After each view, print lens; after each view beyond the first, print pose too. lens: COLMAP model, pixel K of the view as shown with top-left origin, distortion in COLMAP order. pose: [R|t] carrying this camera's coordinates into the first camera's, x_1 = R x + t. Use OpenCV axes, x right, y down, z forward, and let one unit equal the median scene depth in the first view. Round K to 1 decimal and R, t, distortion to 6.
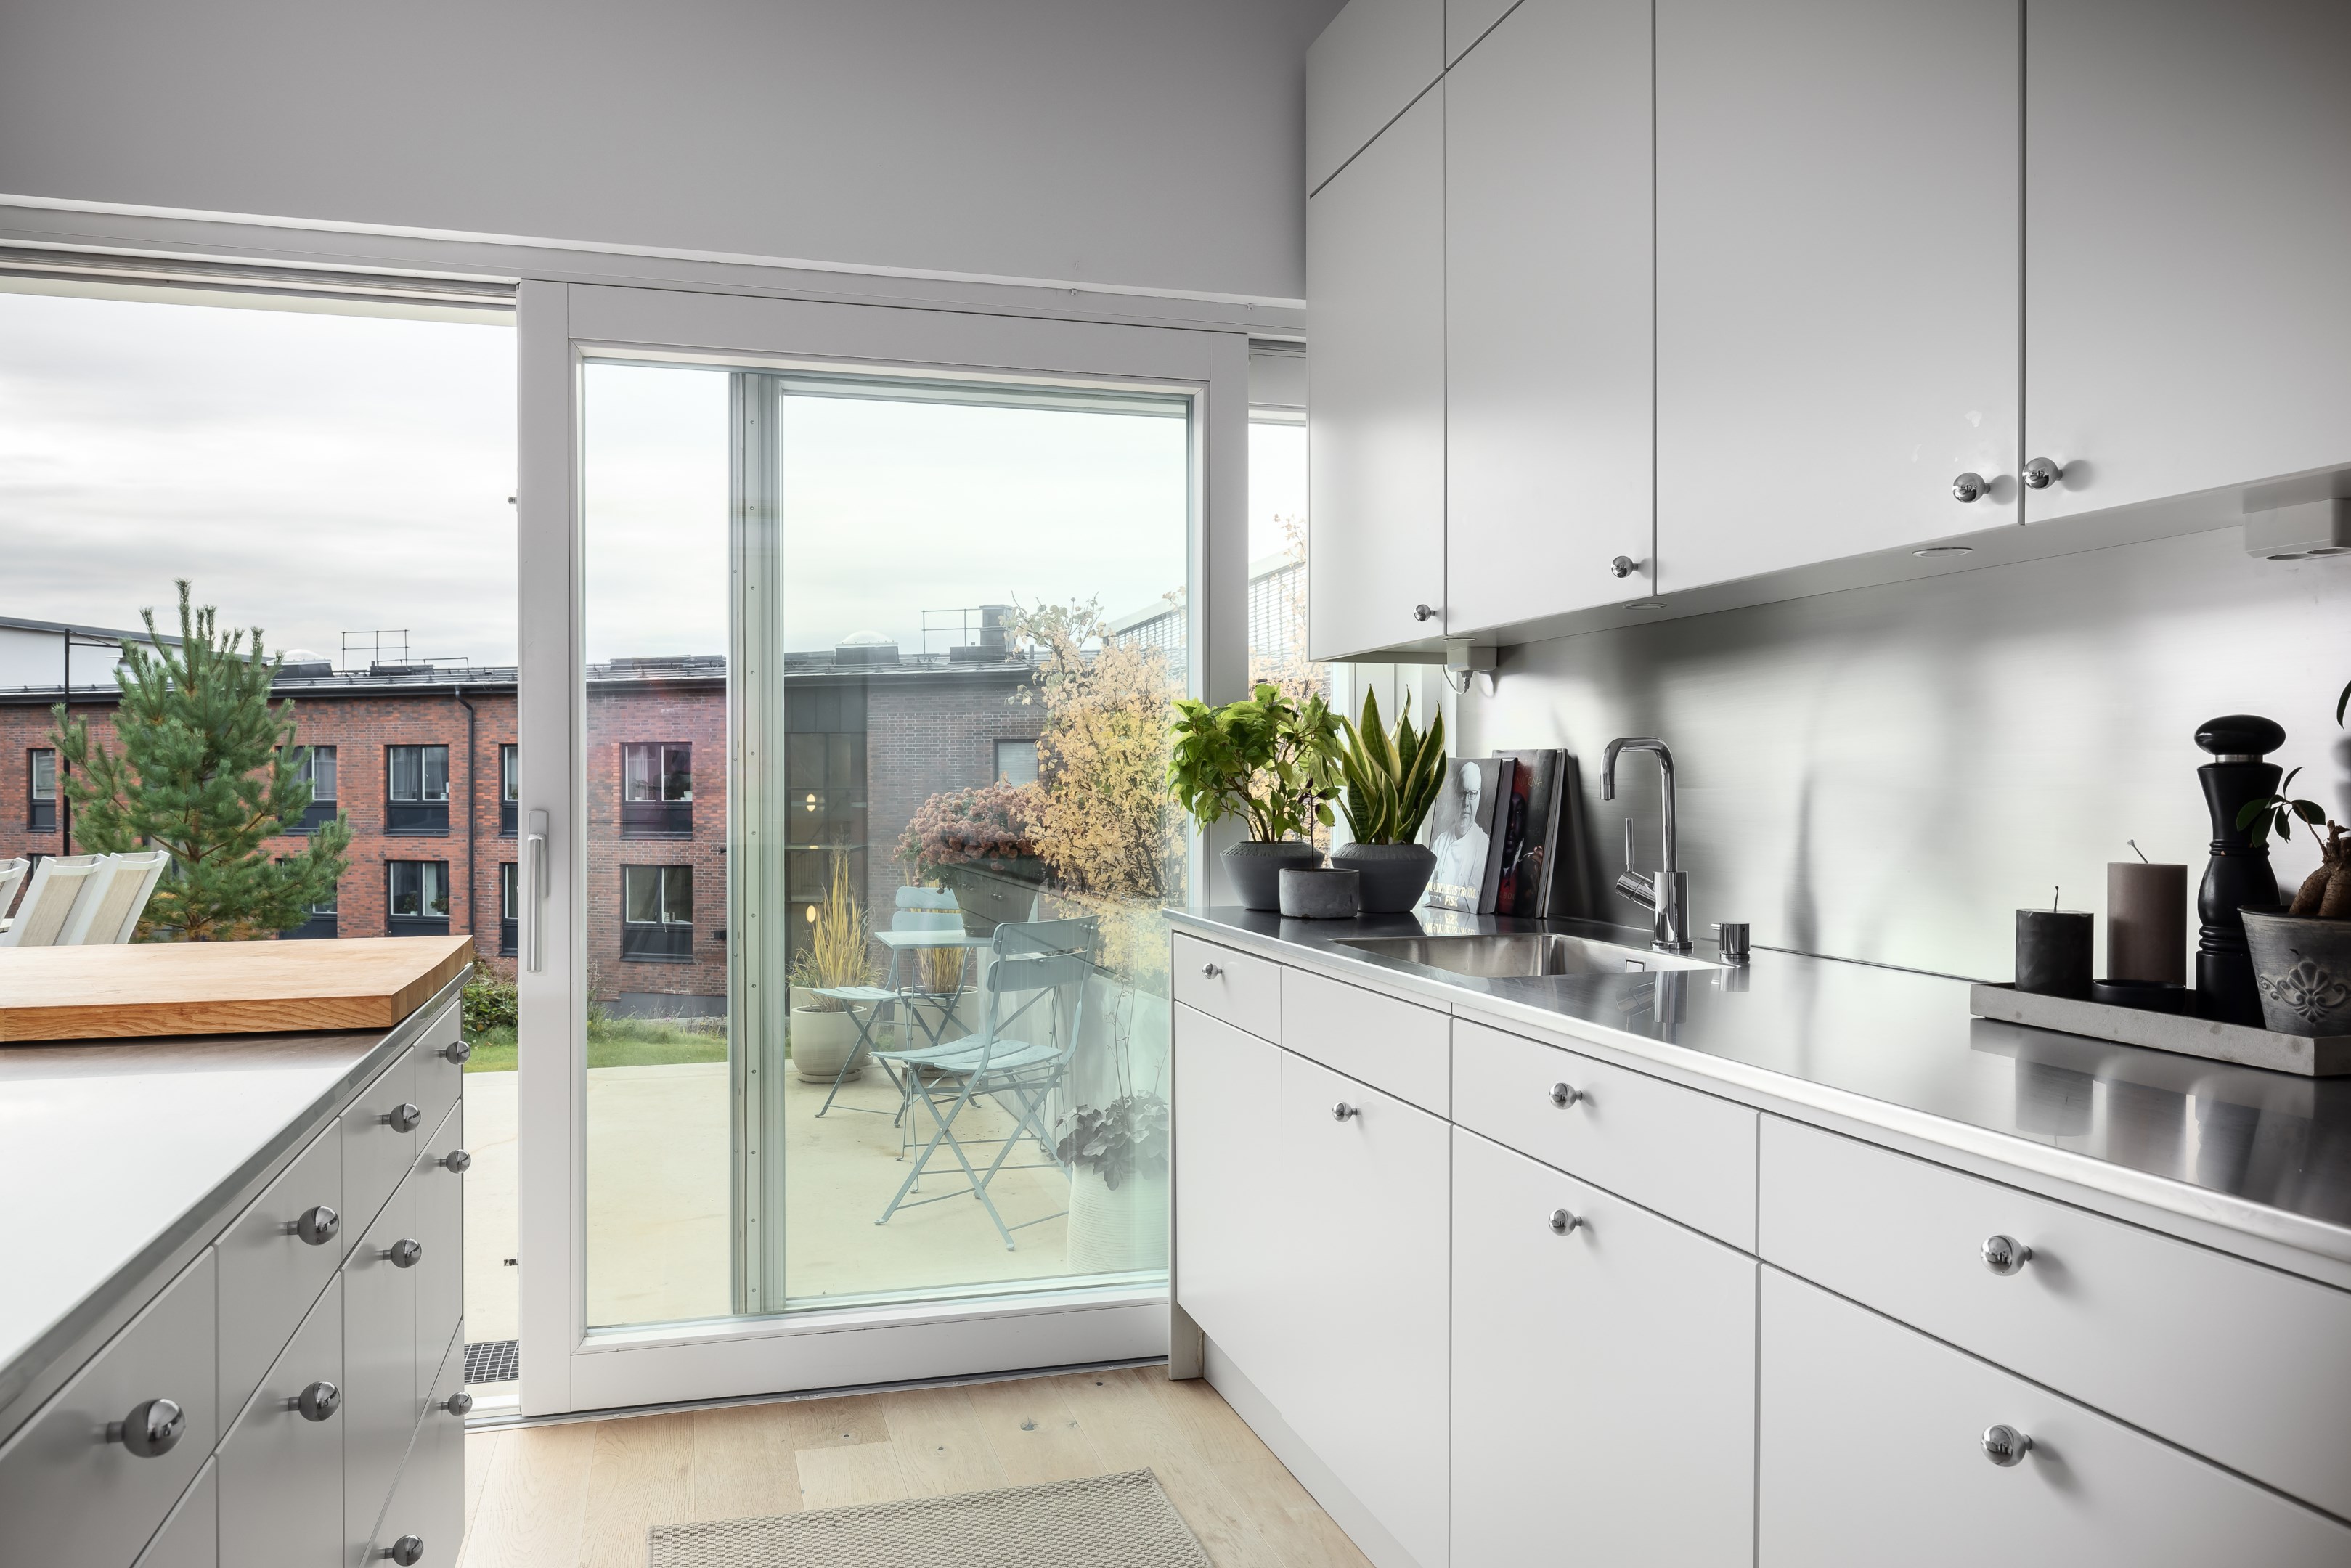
lens RADIAL K [[1687.6, 0, 1175.5], [0, 1687.6, 784.0], [0, 0, 1]] dist [-0.001146, 0.000749]
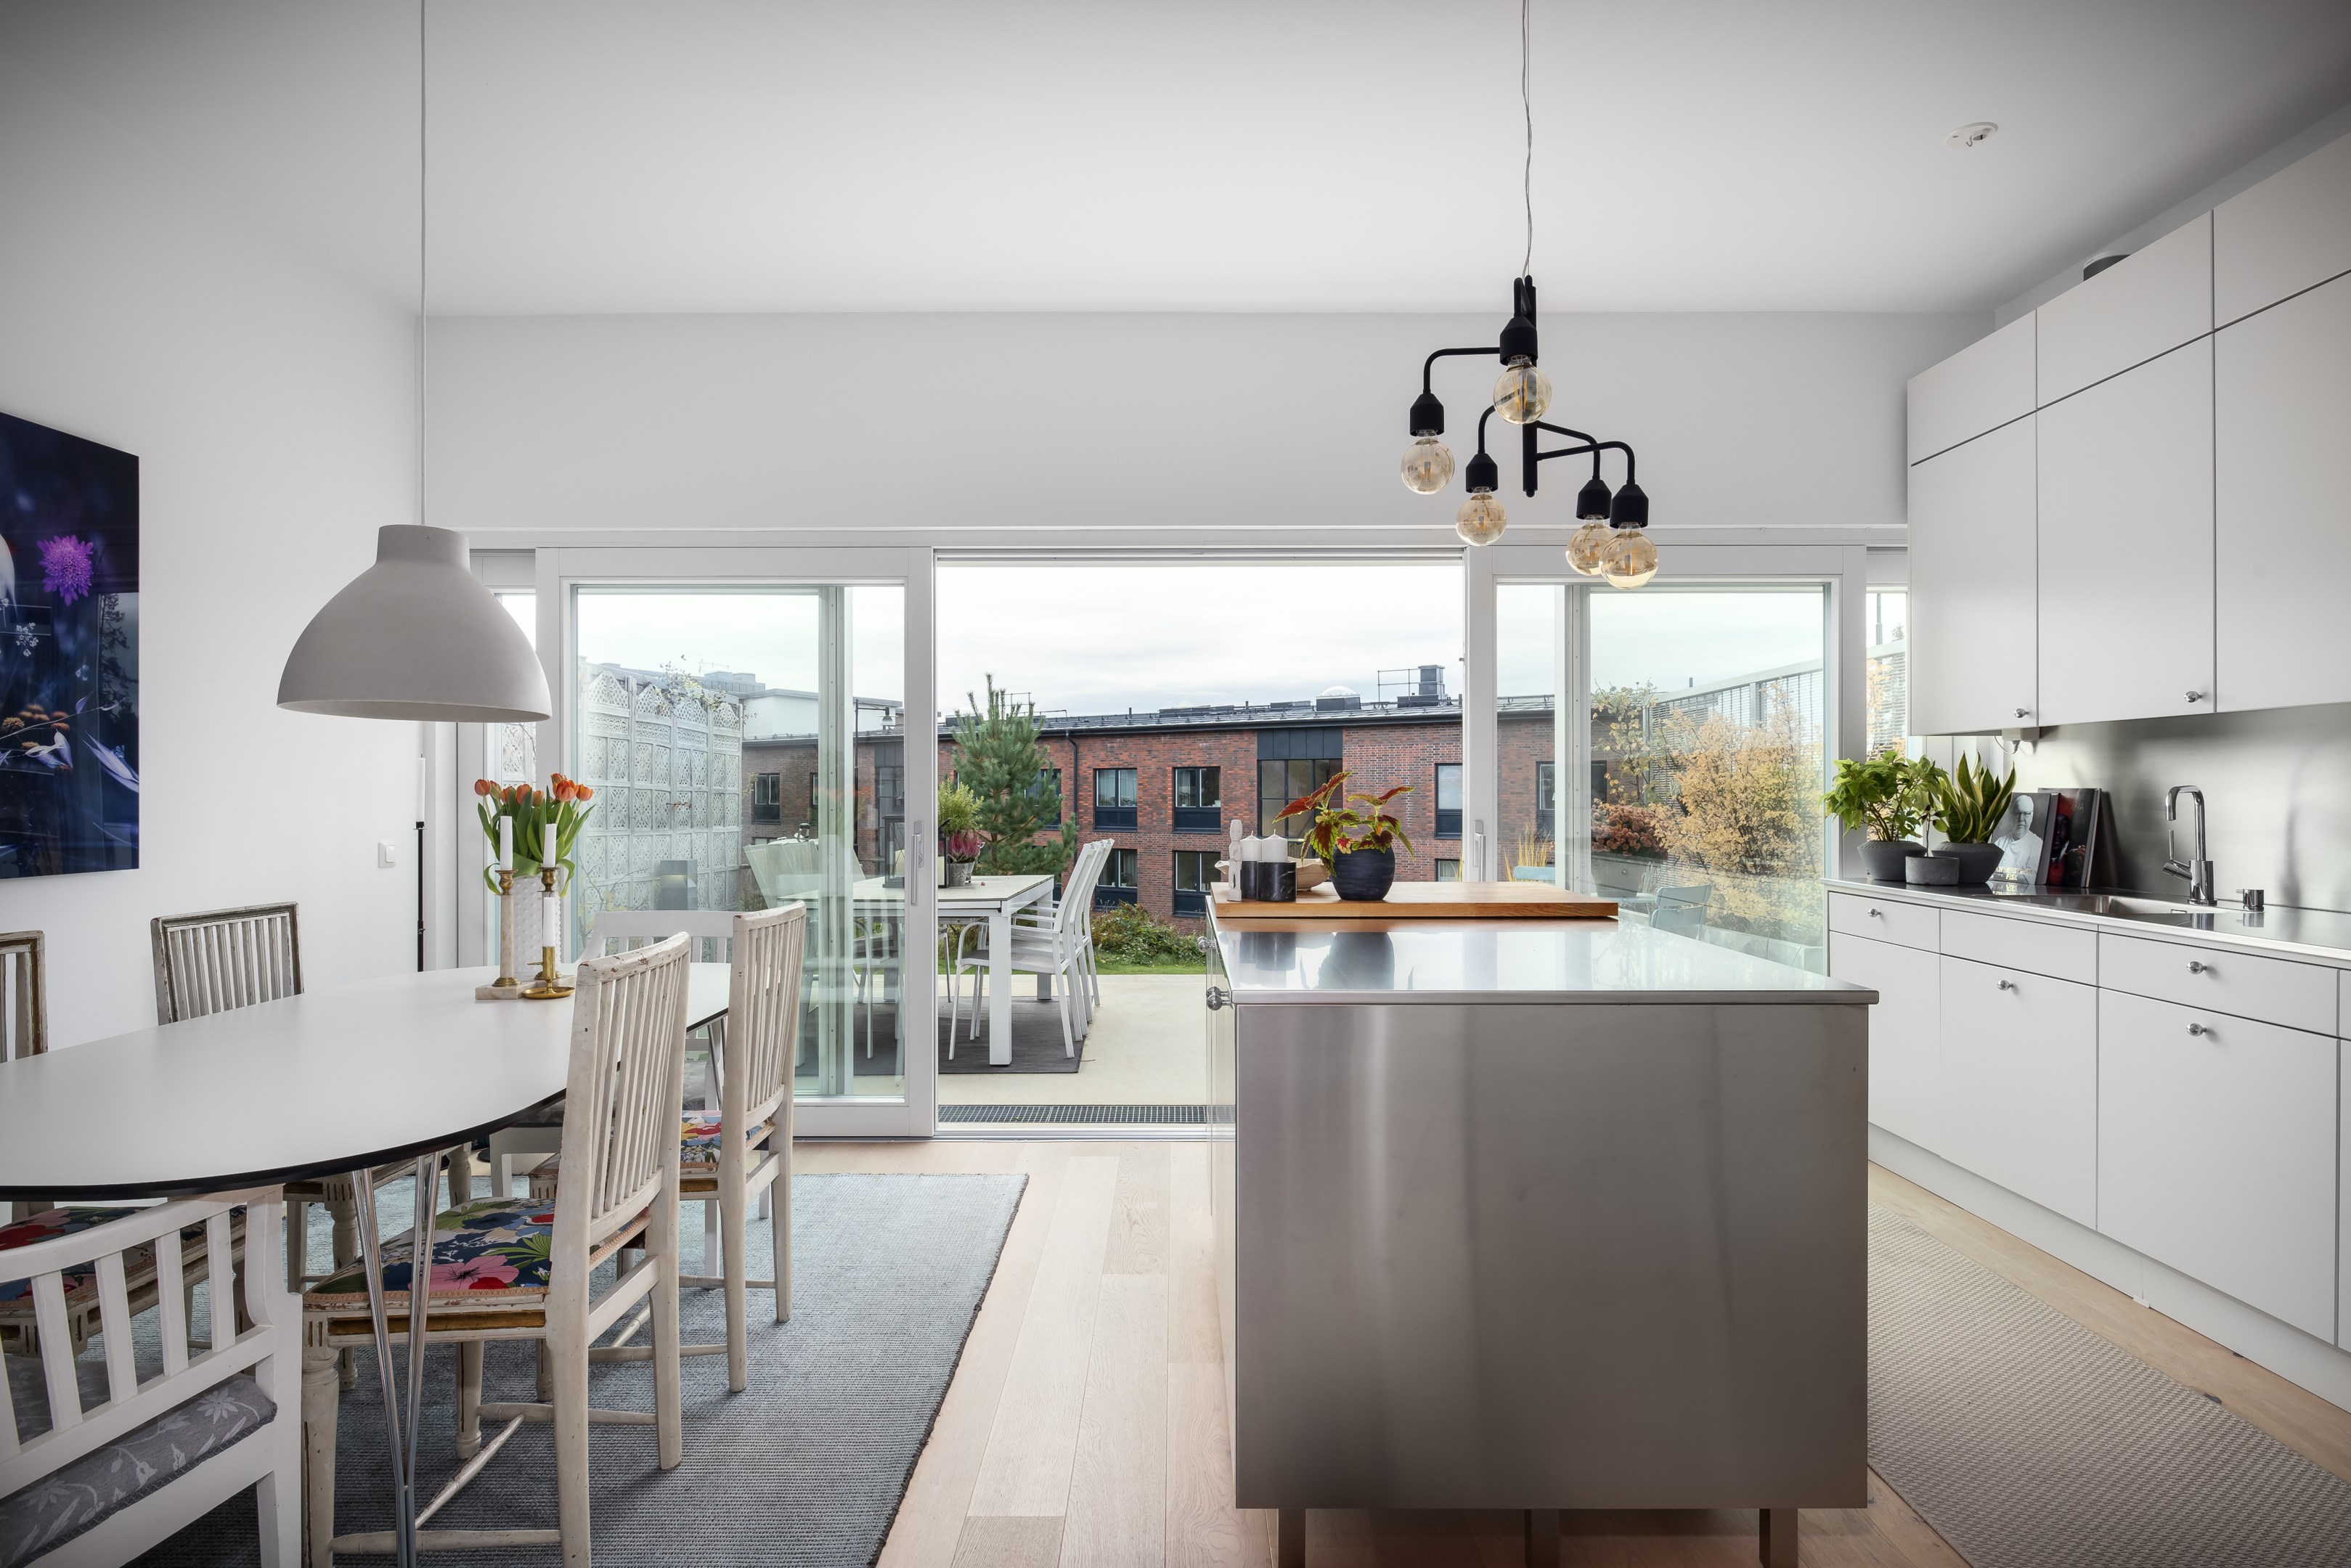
lens RADIAL K [[1245.1, 0, 1170.7], [0, 1245.1, 792.8], [0, 0, 1]] dist [-0.004336, 0.000663]
pose [[0.959225, -0.000211, -0.282644, -0.291737], [-0.000025, 1.000000, -0.000829, -0.014181], [0.282644, 0.000802, 0.959225, -0.432732]]
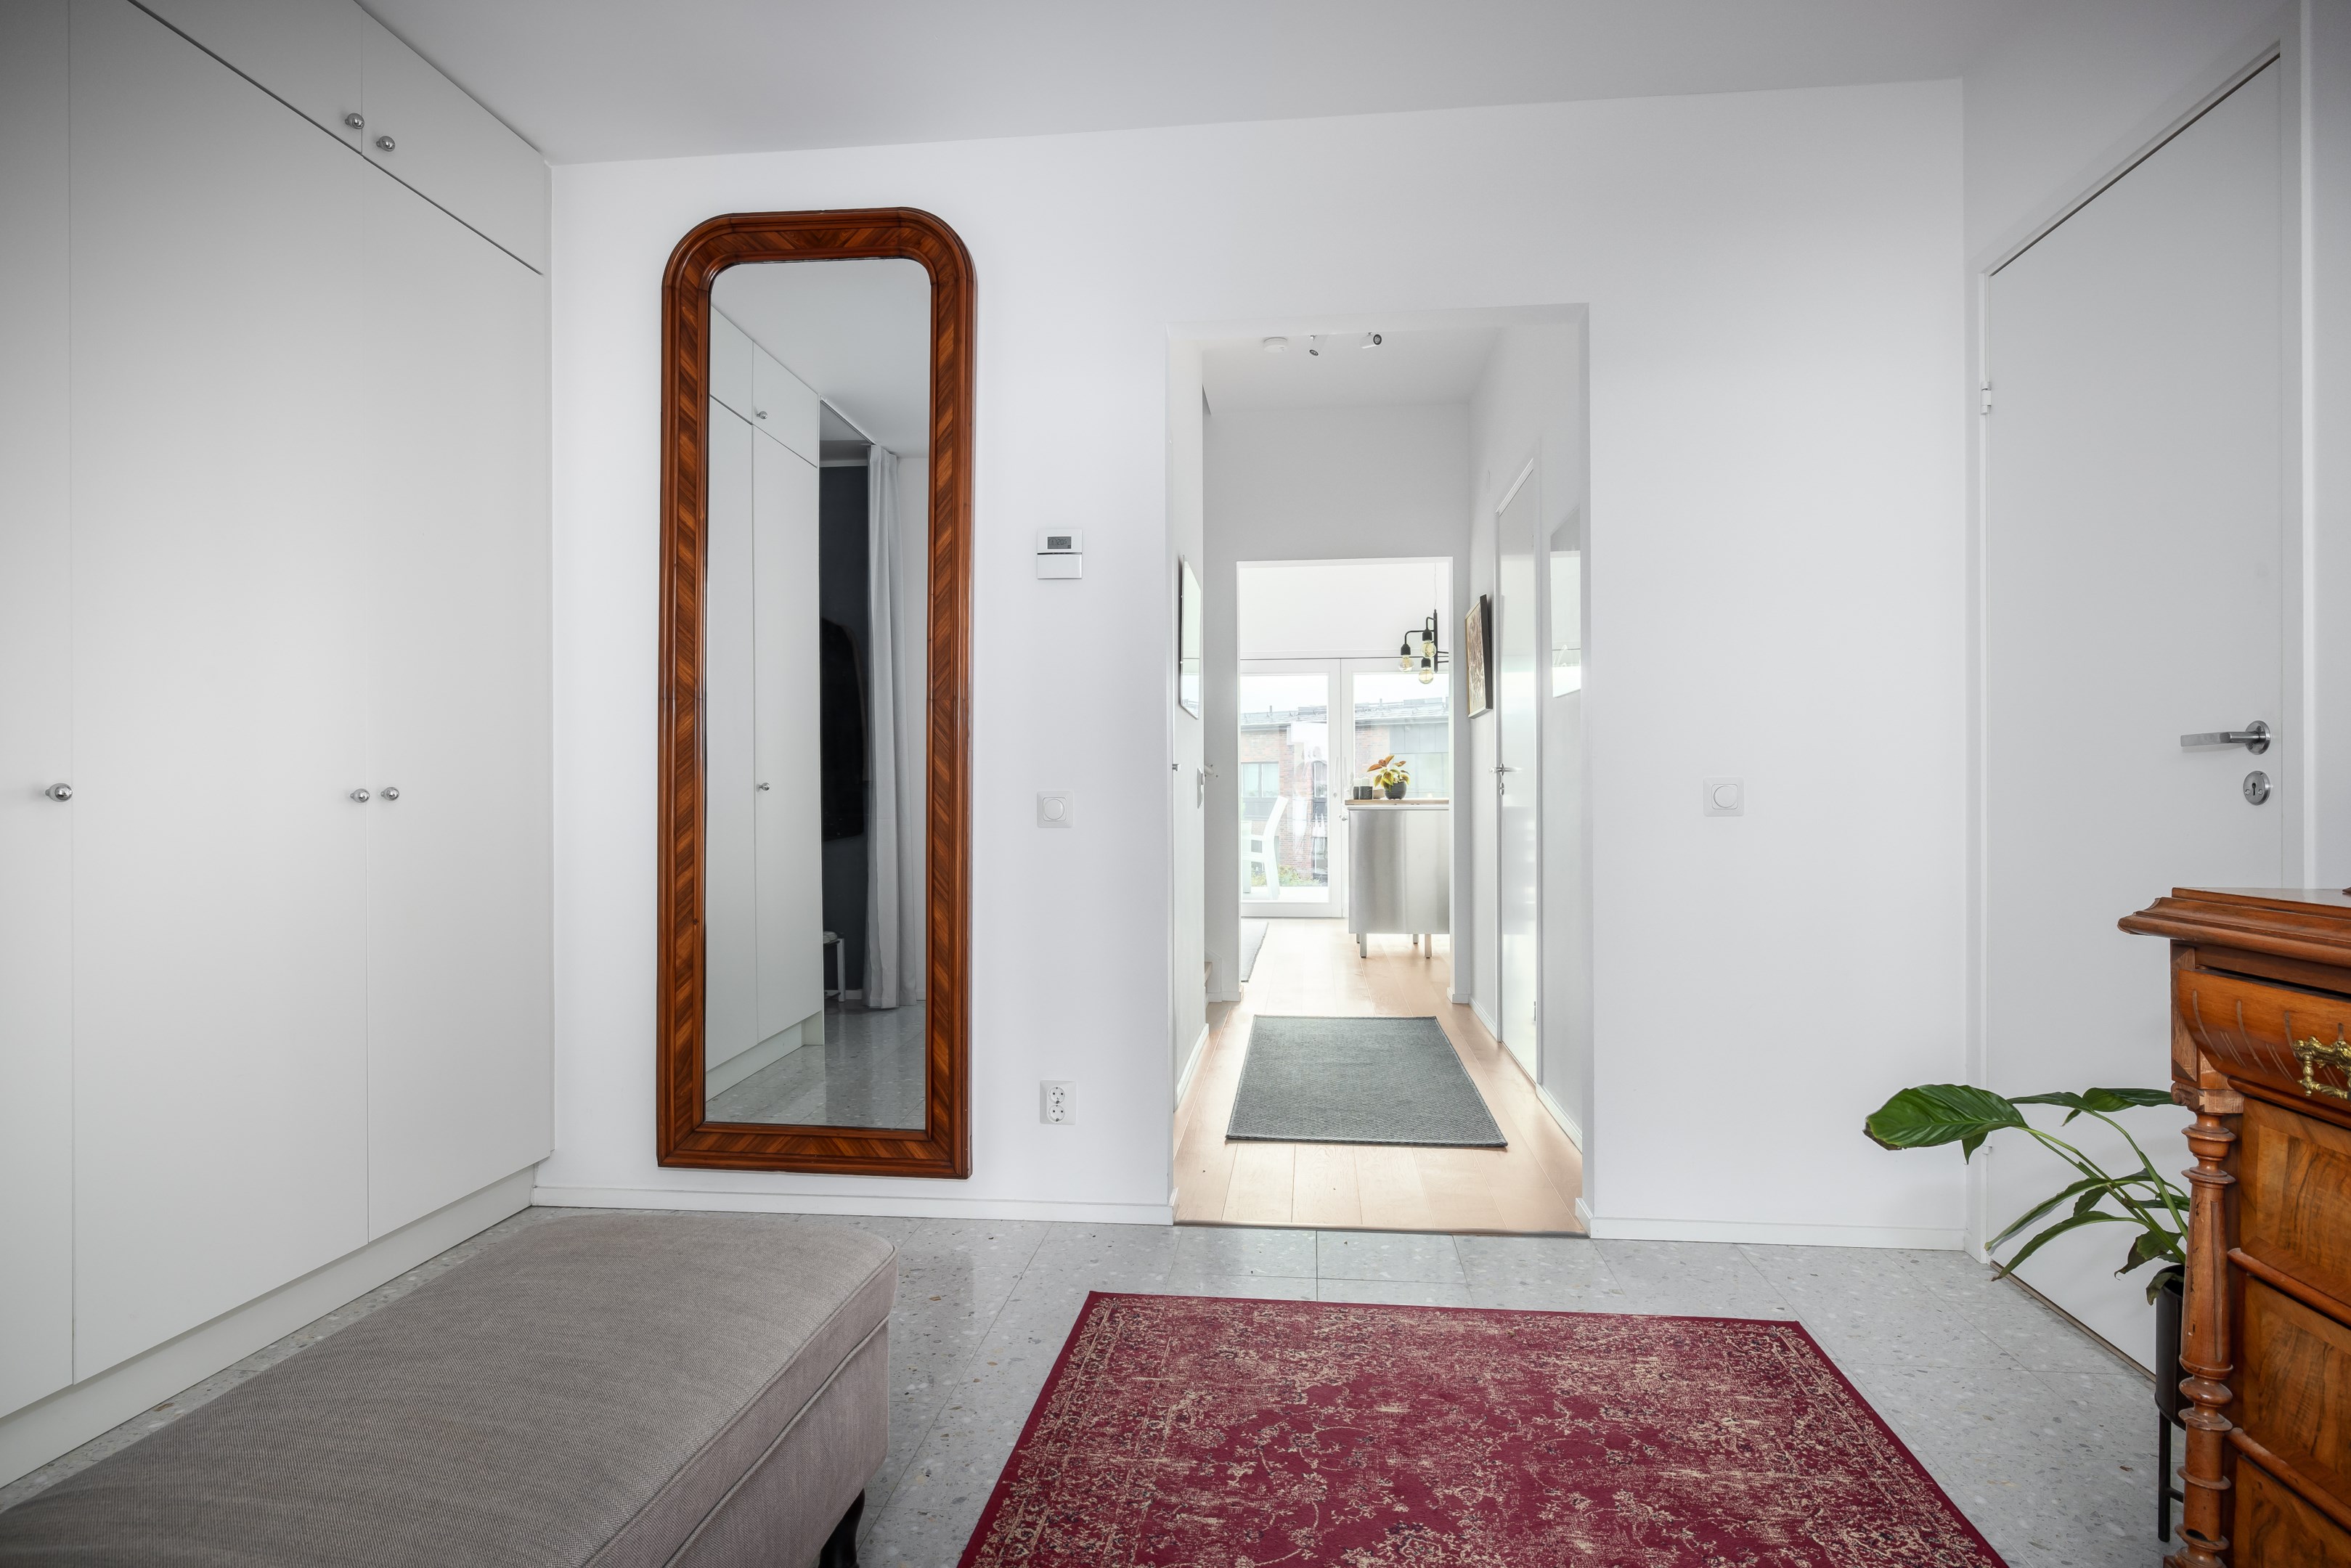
lens RADIAL K [[1335.8, 0, 1175.5], [0, 1335.8, 784.0], [0, 0, 1]] dist [0.001606, 0.000651]
pose [[0.927912, -0.002502, -0.372792, 0.198157], [0.000335, 0.999983, -0.005875, 0.045562], [0.372800, 0.005327, 0.927896, -2.278857]]
